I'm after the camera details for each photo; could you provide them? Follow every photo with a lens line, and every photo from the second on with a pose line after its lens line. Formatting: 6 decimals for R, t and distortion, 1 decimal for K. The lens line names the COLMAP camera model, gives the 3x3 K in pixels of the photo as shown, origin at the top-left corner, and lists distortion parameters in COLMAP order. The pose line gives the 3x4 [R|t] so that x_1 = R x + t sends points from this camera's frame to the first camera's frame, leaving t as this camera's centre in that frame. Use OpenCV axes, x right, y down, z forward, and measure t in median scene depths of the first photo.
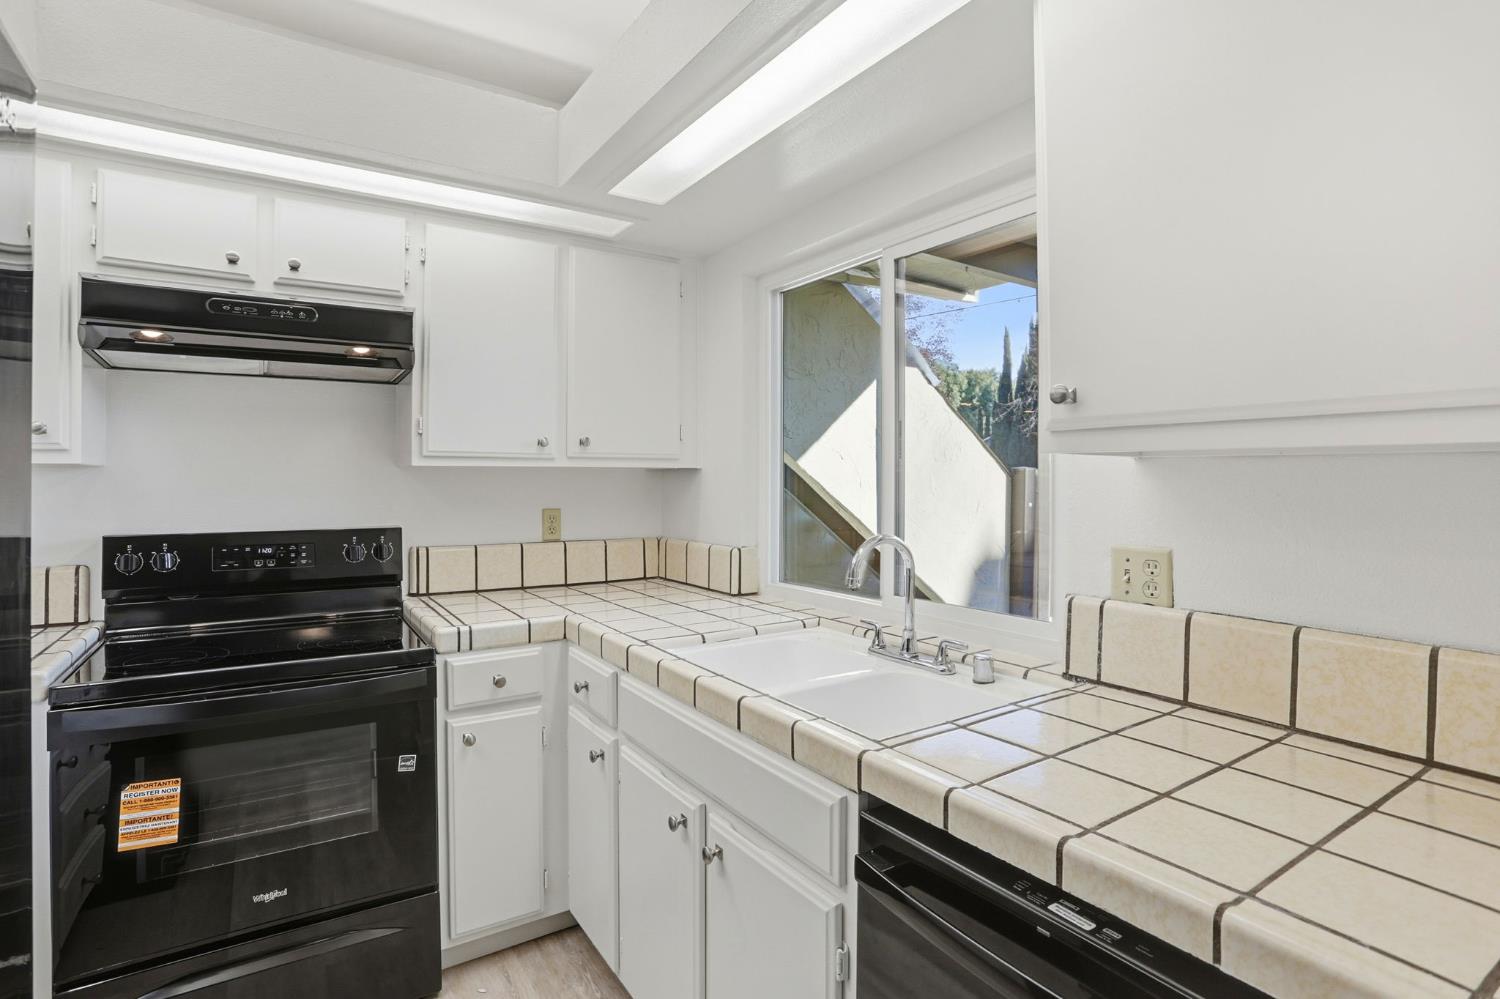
lens RADIAL K [[740.0, 0, 751.2], [0, 740.0, 466.2], [0, 0, 1]] dist [-0.057141, 0.027378]
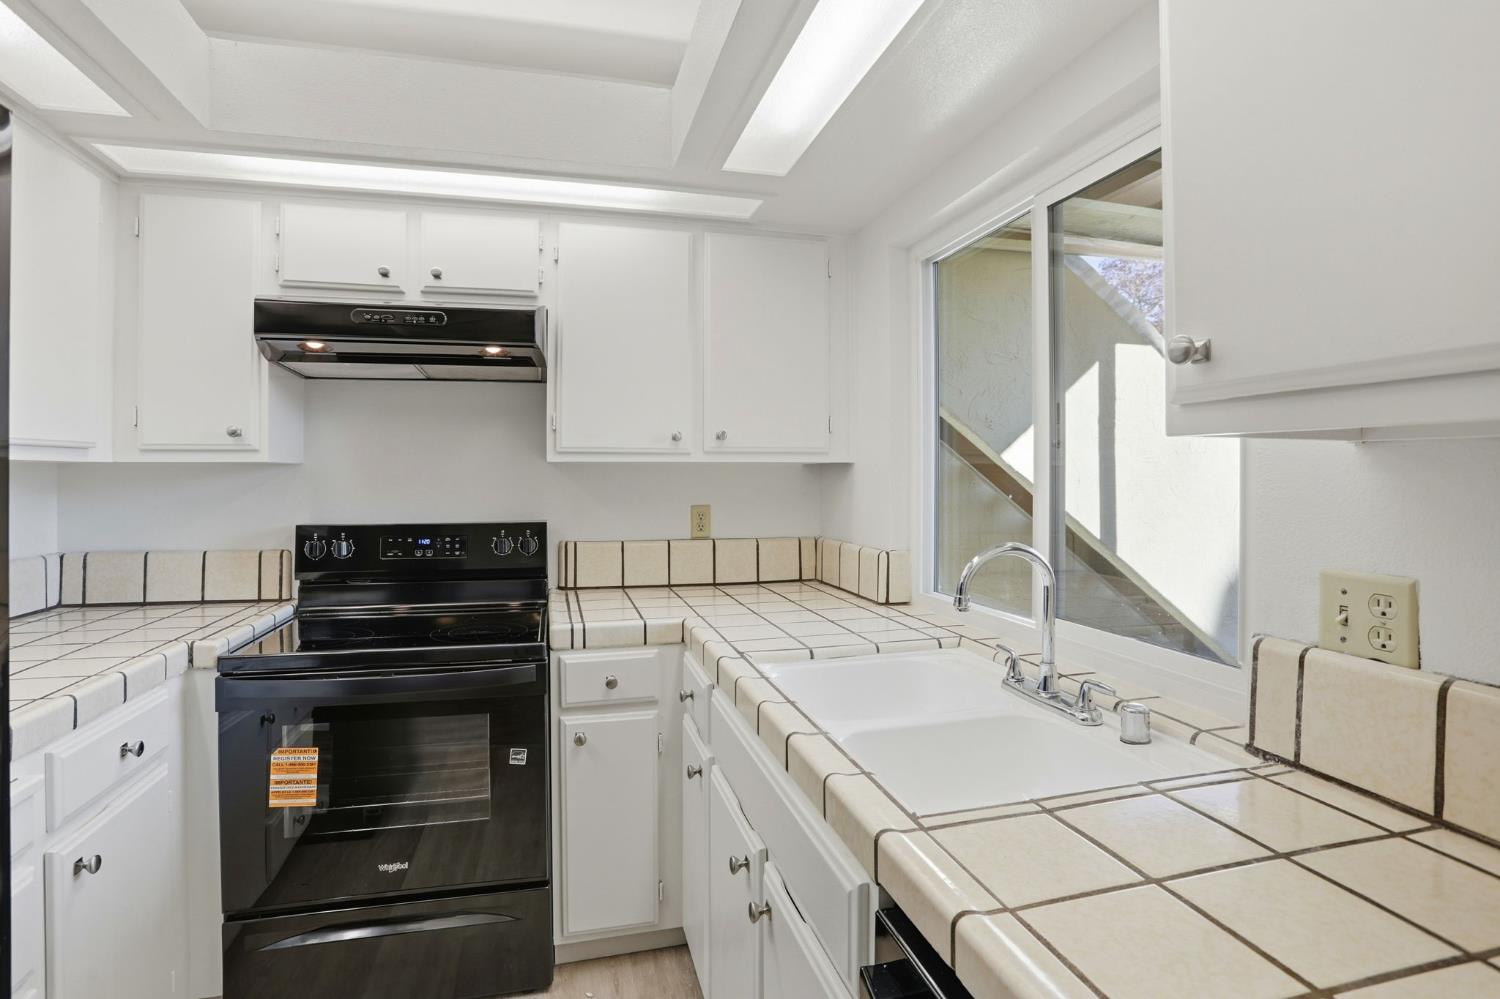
lens RADIAL K [[740.0, 0, 751.2], [0, 740.0, 466.2], [0, 0, 1]] dist [-0.057141, 0.027378]
pose [[0.948167, -0.004755, -0.317738, 0.149884], [0.006239, 0.999974, 0.003655, 0.003630], [0.317712, -0.005448, 0.948172, 0.135302]]
